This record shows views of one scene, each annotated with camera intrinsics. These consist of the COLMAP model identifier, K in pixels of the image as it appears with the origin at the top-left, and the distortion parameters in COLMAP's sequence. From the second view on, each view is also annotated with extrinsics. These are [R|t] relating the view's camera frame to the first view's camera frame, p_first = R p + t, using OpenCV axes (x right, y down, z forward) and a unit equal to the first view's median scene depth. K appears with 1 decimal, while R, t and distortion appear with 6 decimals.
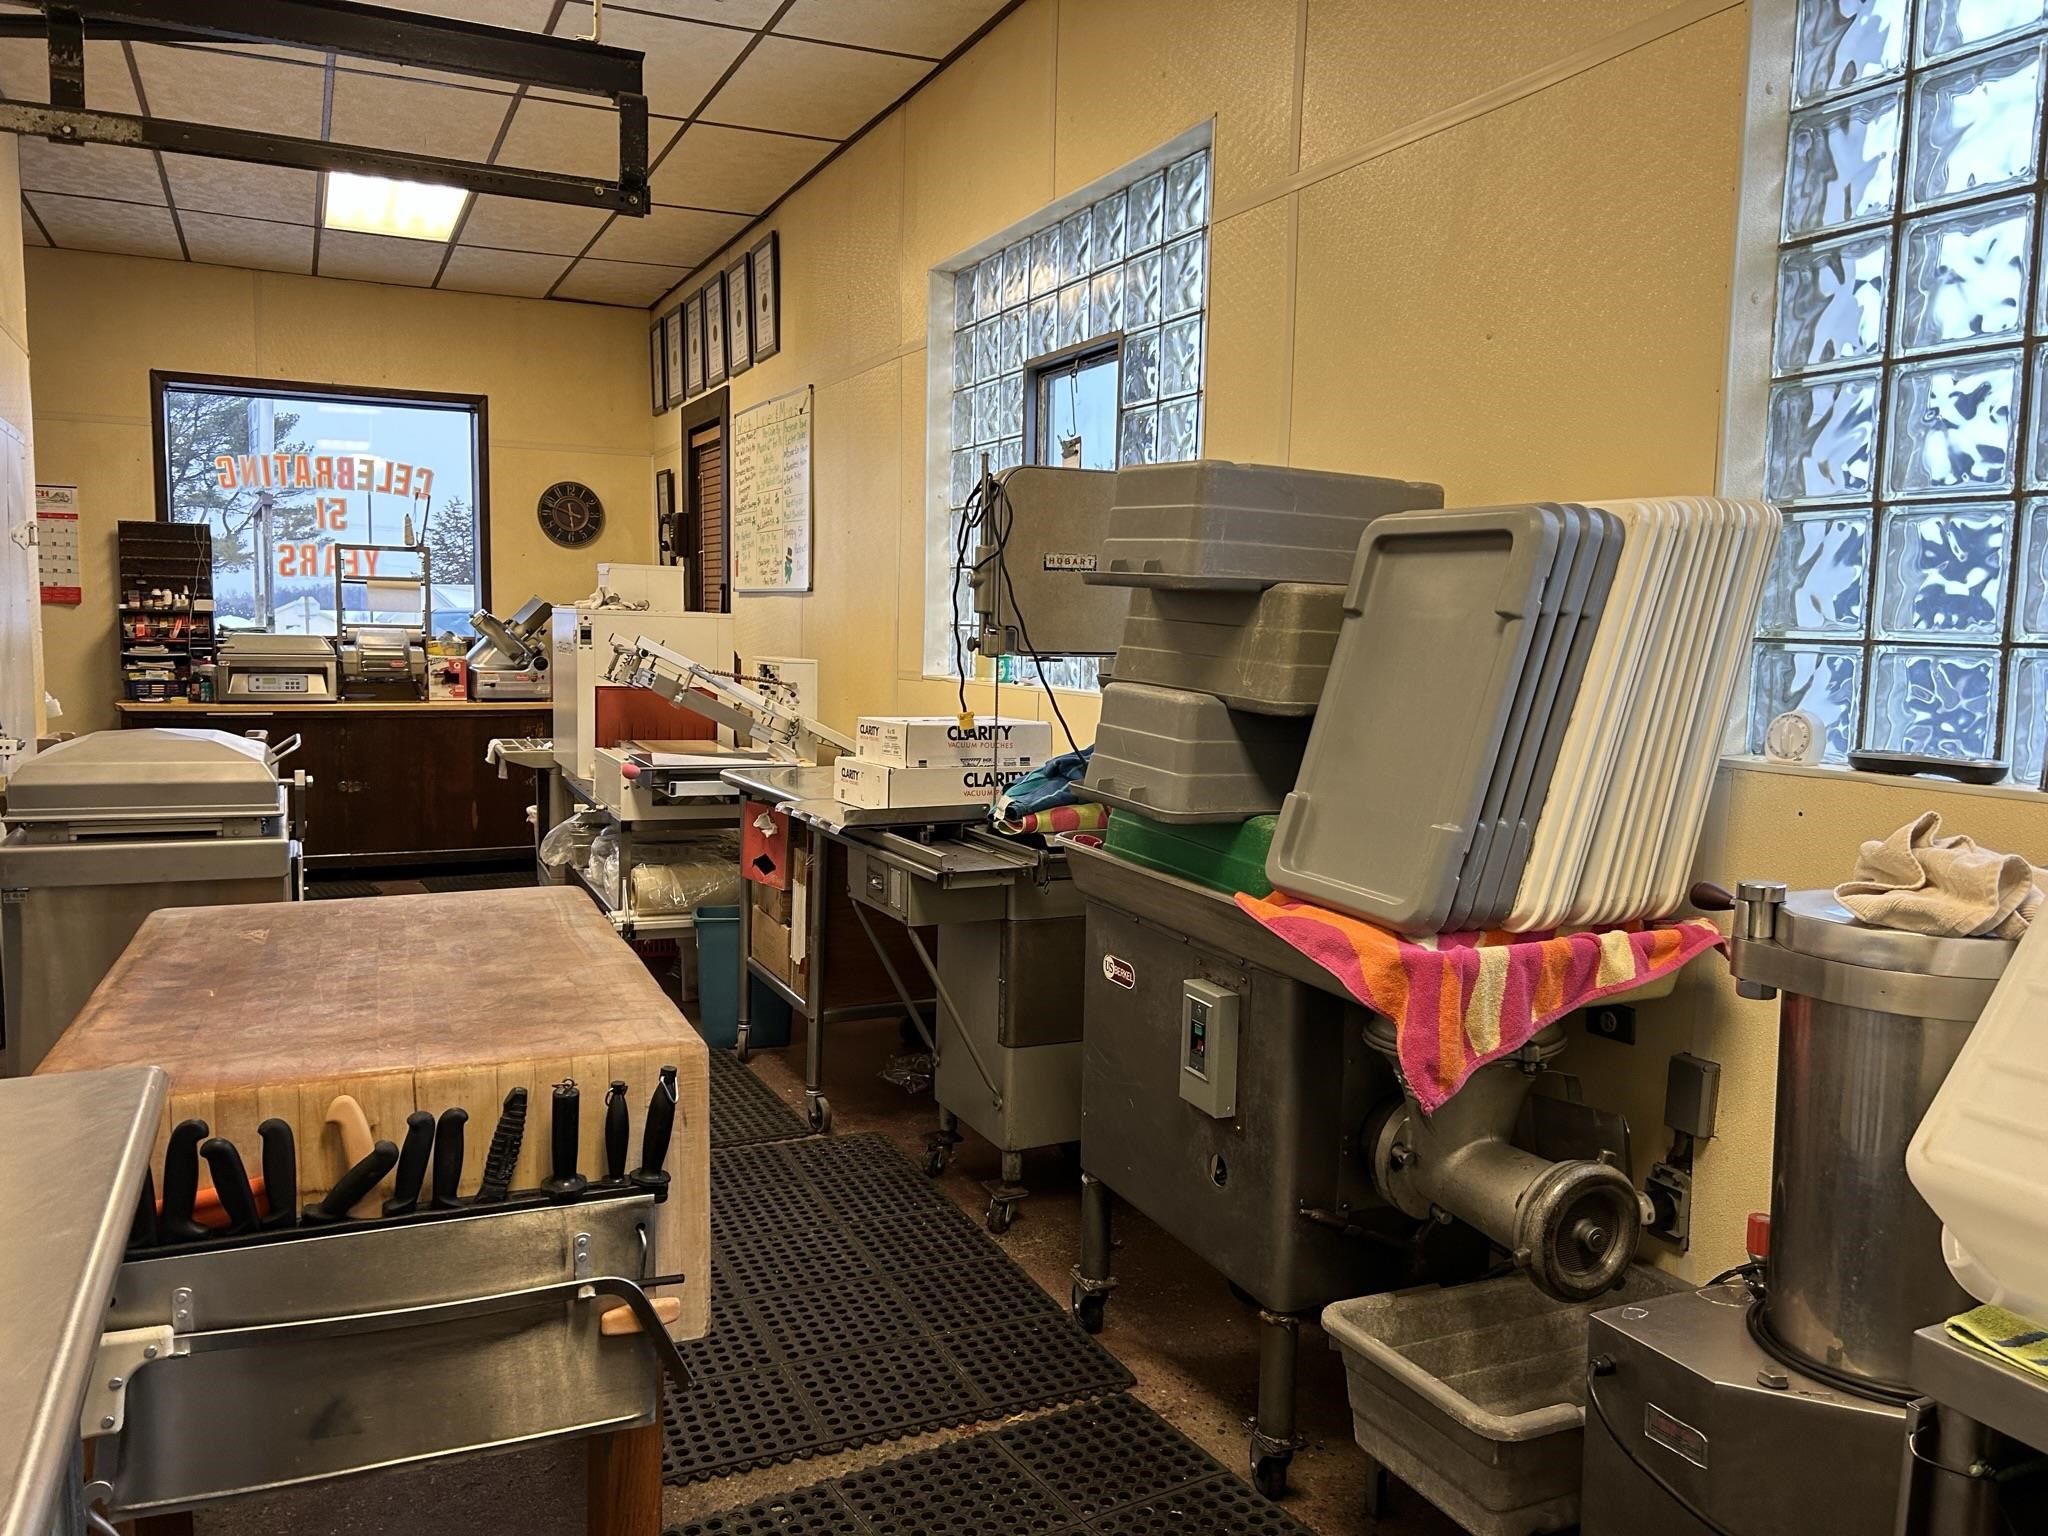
lens RADIAL K [[1549.1, 0, 1005.3], [0, 1549.1, 770.2], [0, 0, 1]] dist [0.061797, -0.066804]
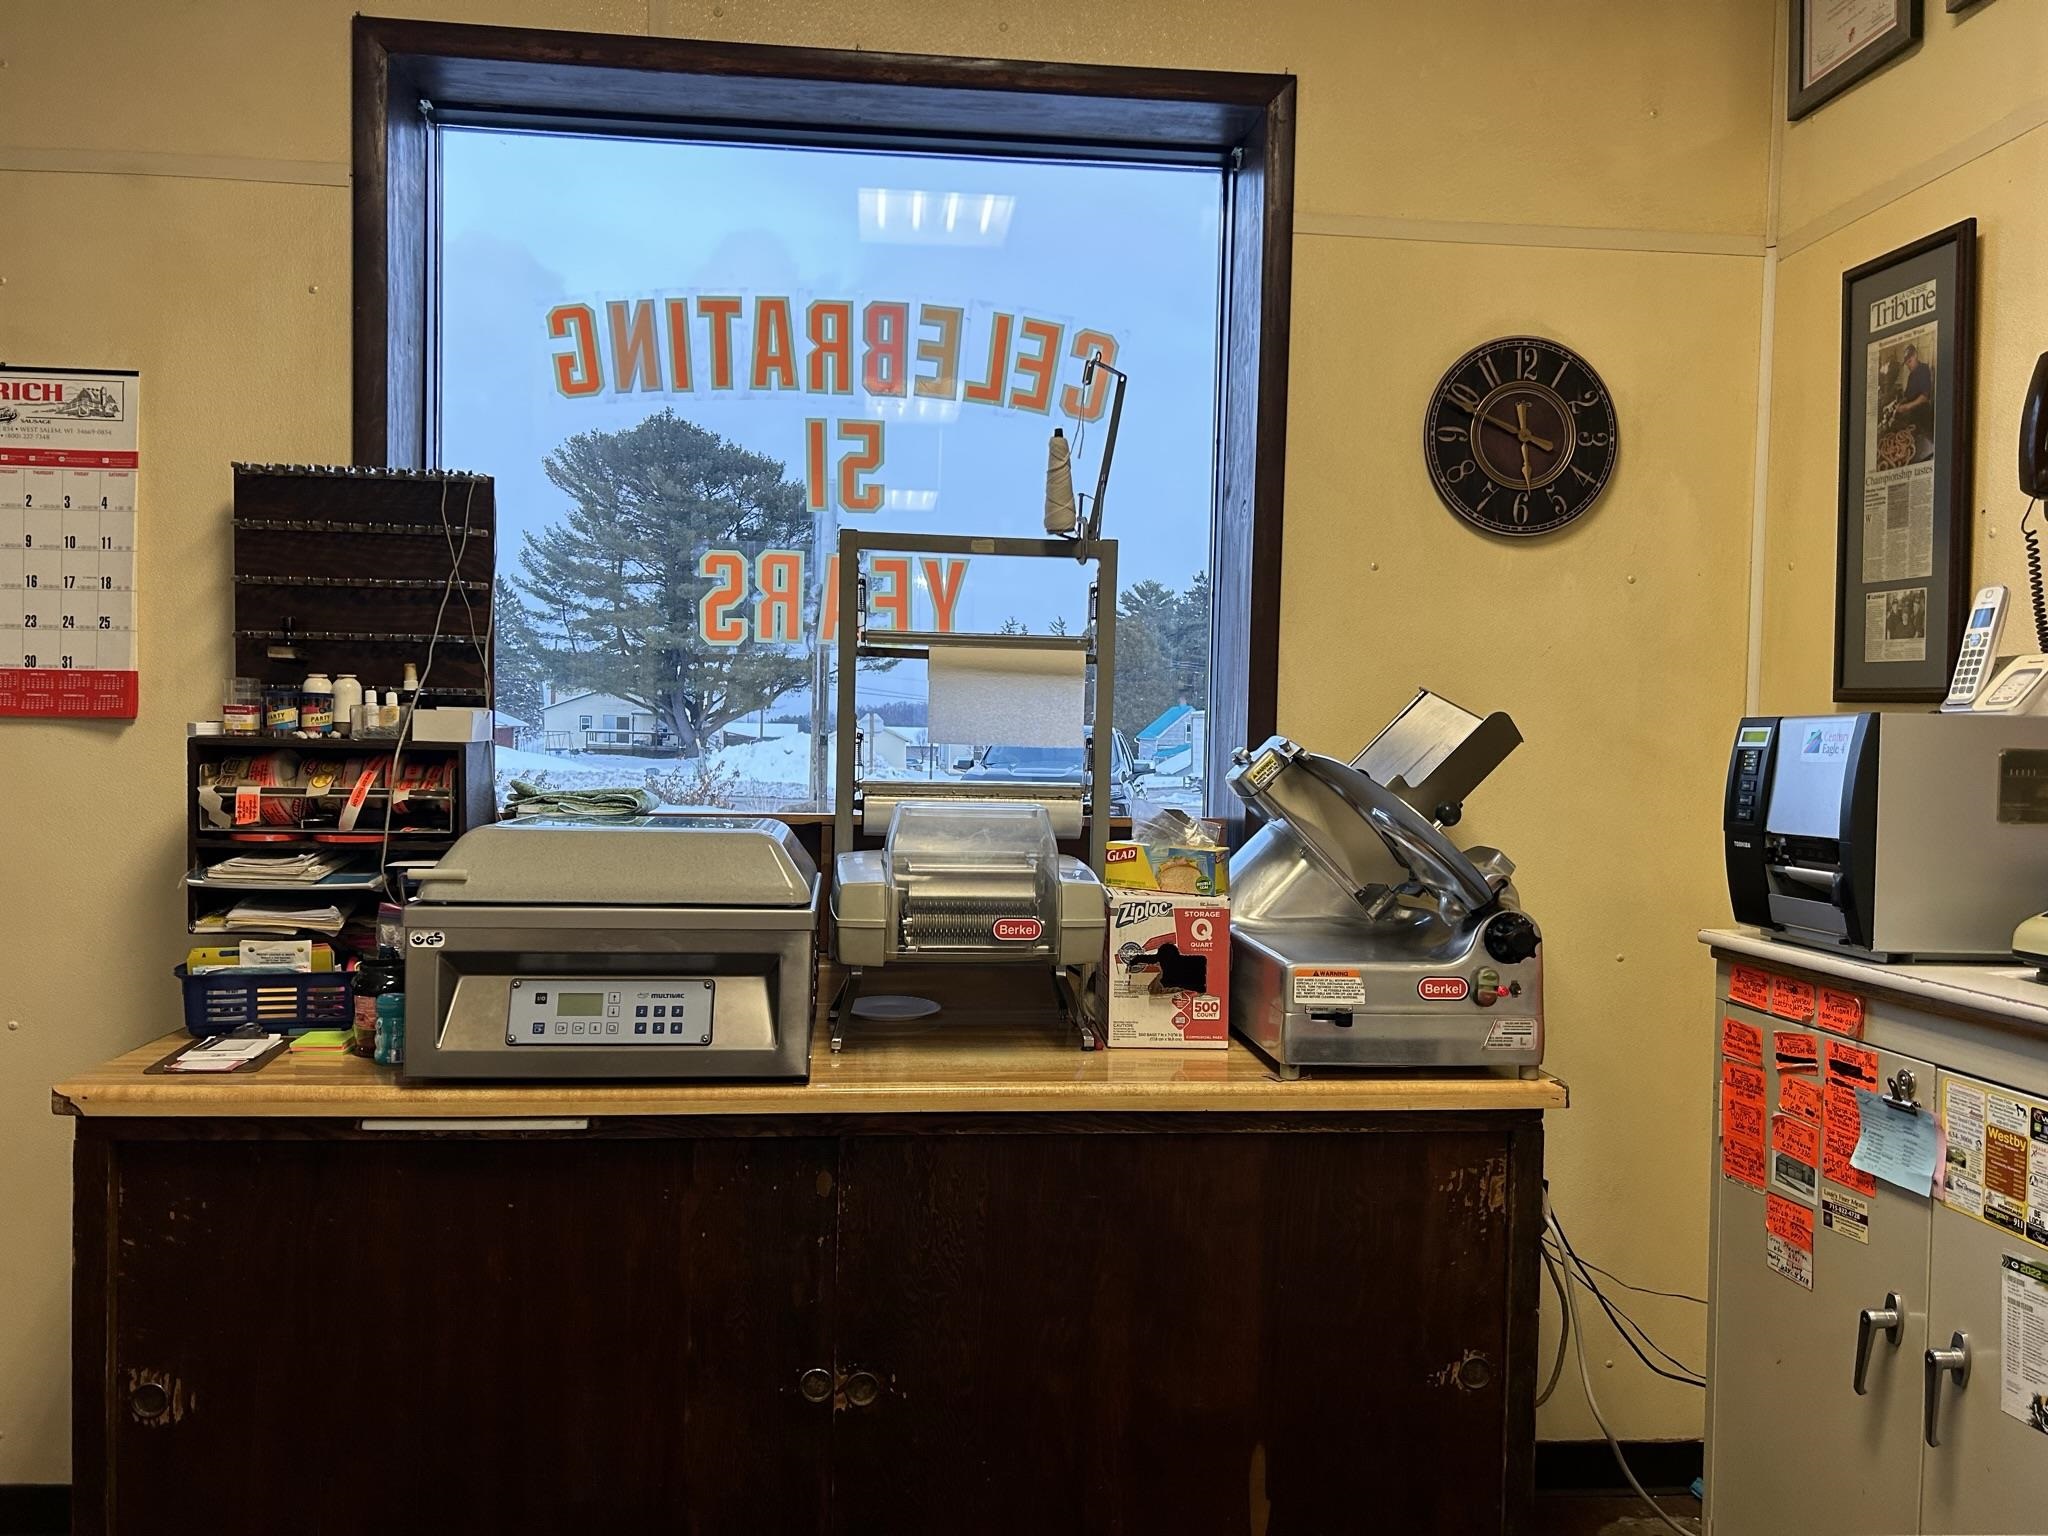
lens RADIAL K [[1549.1, 0, 1028.8], [0, 1549.1, 771.4], [0, 0, 1]] dist [0.061797, -0.066804]
pose [[0.949083, 0.010574, -0.314848, -0.291949], [-0.033487, 0.997160, -0.067456, -0.075953], [0.313241, 0.074565, 0.946742, 0.715658]]
